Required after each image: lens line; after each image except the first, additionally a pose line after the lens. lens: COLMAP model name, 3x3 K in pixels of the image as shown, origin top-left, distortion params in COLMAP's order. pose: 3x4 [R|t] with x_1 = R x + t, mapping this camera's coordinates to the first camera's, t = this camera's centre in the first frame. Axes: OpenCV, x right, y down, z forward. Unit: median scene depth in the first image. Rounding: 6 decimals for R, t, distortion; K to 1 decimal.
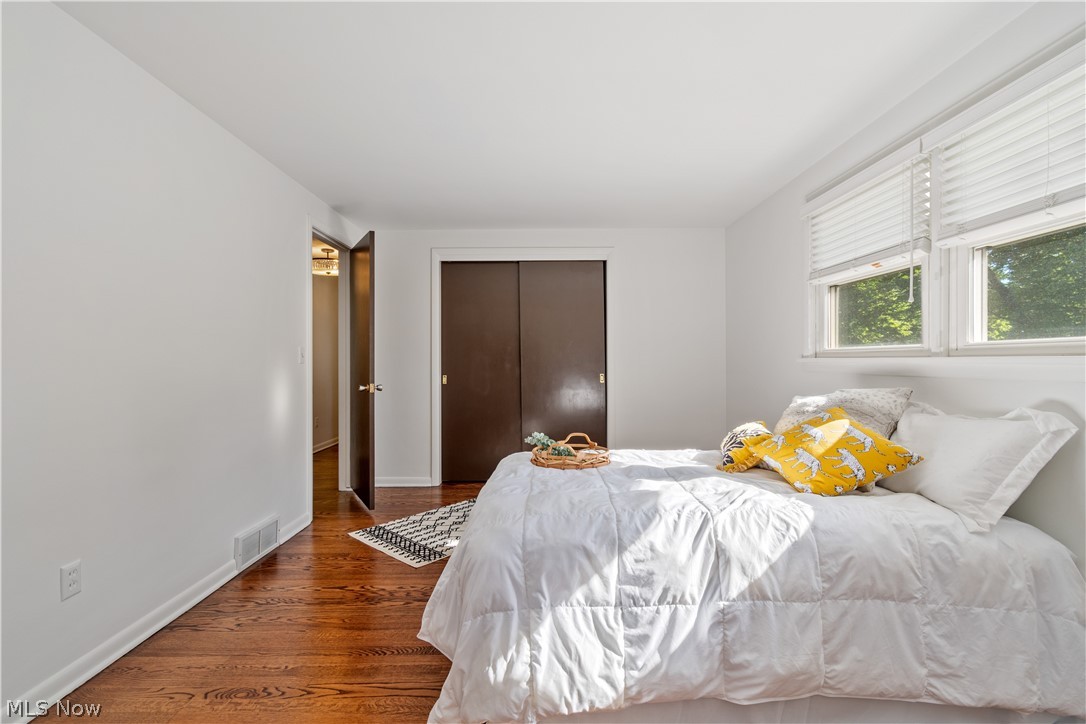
lens RADIAL K [[485.0, 0, 548.1], [0, 485.0, 362.5], [0, 0, 1]] dist [0.005019, -0.002030]
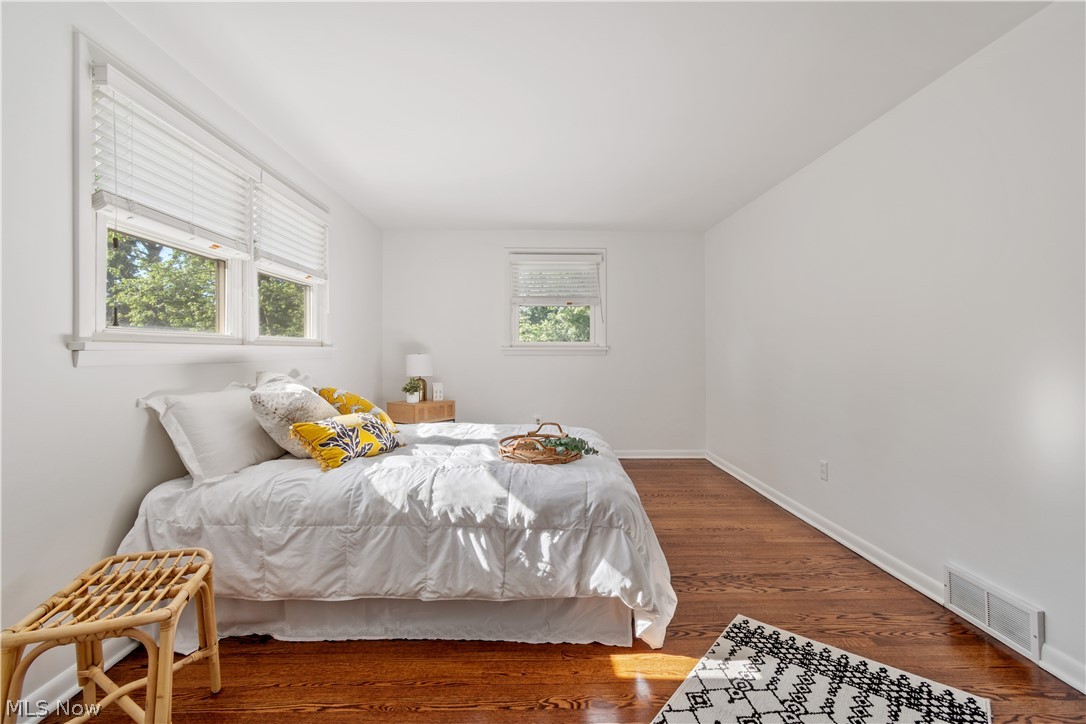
lens RADIAL K [[485.0, 0, 543.7], [0, 485.0, 352.6], [0, 0, 1]] dist [0.005019, -0.002030]
pose [[-0.999907, 0.001577, -0.013551, 0.047944], [0.001549, 0.999997, 0.002051, 0.003593], [0.013555, 0.002030, -0.999906, 1.801390]]
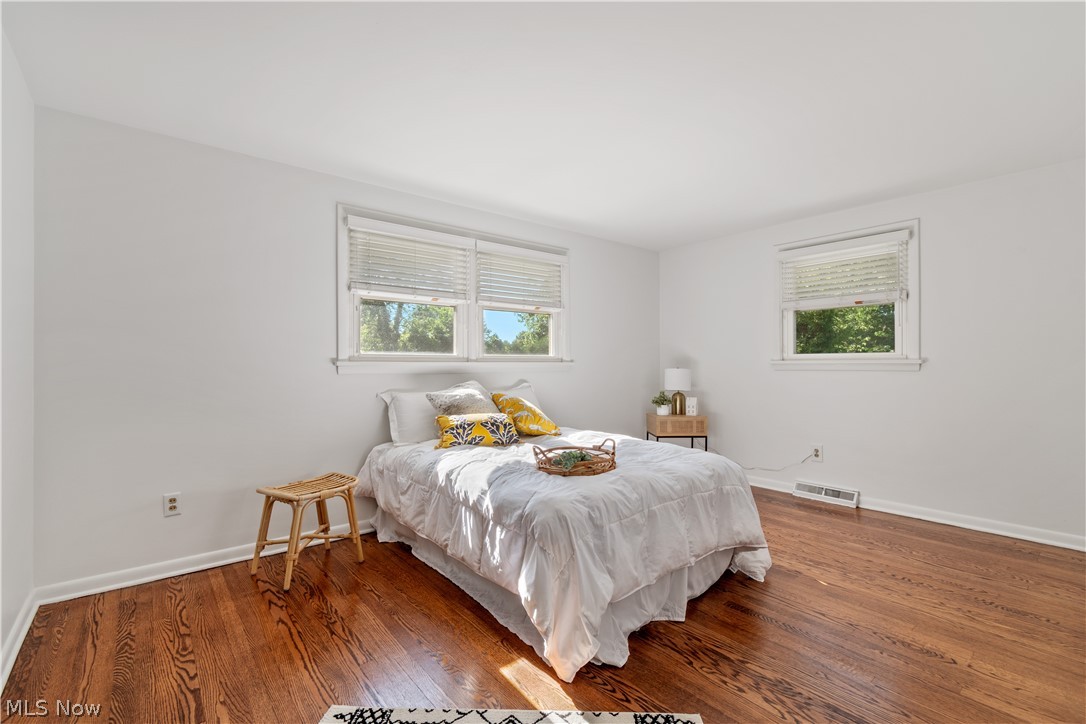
lens RADIAL K [[485.0, 0, 540.0], [0, 485.0, 366.6], [0, 0, 1]] dist [0.005019, -0.002030]
pose [[-0.624878, 0.000295, 0.780723, -0.621086], [0.002487, 0.999996, 0.001613, 0.001353], [-0.780719, 0.002949, -0.624876, 1.544101]]
